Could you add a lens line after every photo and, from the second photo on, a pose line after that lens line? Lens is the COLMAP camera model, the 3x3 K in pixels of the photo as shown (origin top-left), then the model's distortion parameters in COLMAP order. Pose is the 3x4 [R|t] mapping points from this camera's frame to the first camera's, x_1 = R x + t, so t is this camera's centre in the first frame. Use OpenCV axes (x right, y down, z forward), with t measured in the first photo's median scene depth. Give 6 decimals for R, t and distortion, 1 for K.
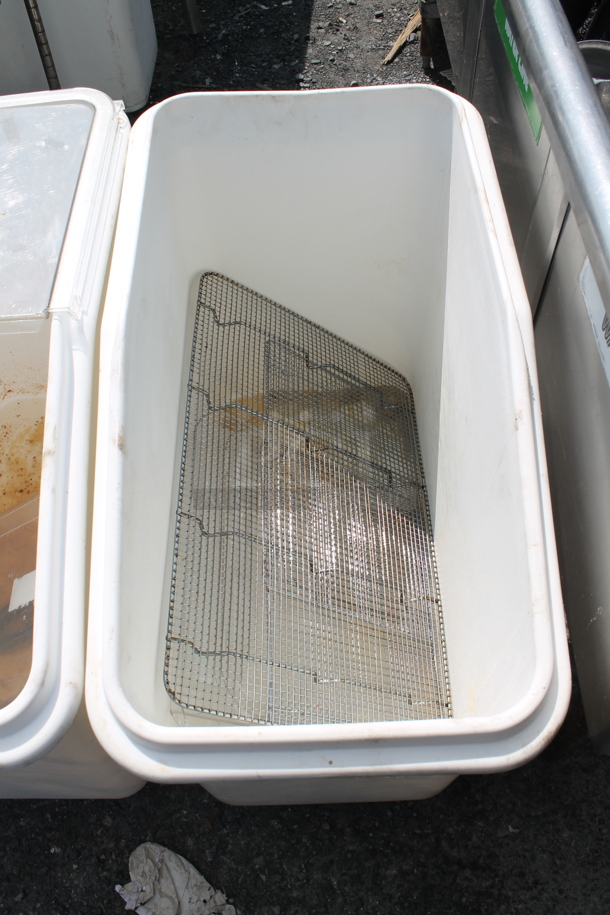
lens RADIAL K [[781.3, 0, 307.9], [0, 781.3, 449.4], [0, 0, 1]] dist [-0.155232, 0.137020]
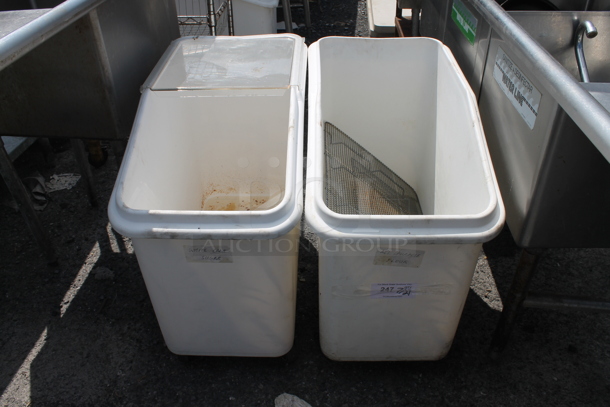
lens RADIAL K [[520.9, 0, 309.9], [0, 520.9, 202.0], [0, 0, 1]] dist [-0.155232, 0.137020]
pose [[0.999139, 0.038466, -0.015562, -0.148113], [-0.041478, 0.936322, -0.348683, 0.511008], [0.001158, 0.349029, 0.937111, -0.316954]]
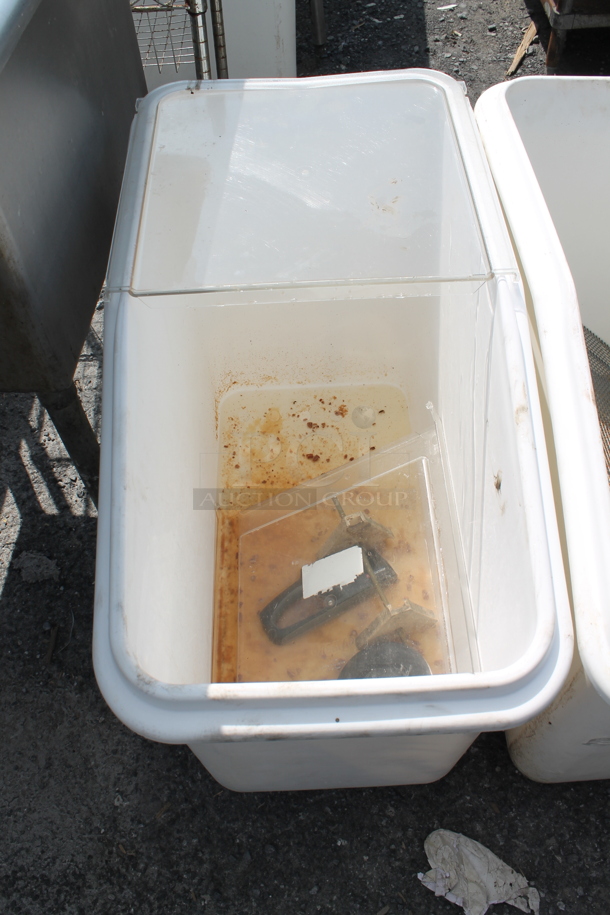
lens RADIAL K [[781.3, 0, 308.2], [0, 781.3, 449.5], [0, 0, 1]] dist [-0.155232, 0.137020]
pose [[0.999656, -0.015603, 0.021073, -0.393325], [0.016279, 0.999346, -0.032293, 0.053461], [-0.020556, 0.032625, 0.999256, -0.000395]]
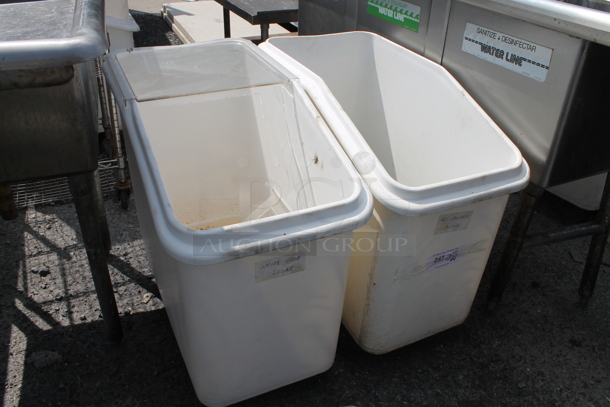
lens RADIAL K [[520.9, 0, 307.0], [0, 520.9, 201.9], [0, 0, 1]] dist [-0.155232, 0.137020]
pose [[0.905127, -0.161379, 0.393322, -0.644594], [0.312875, 0.879230, -0.359253, 0.498314], [-0.287845, 0.448231, 0.846307, -0.149330]]
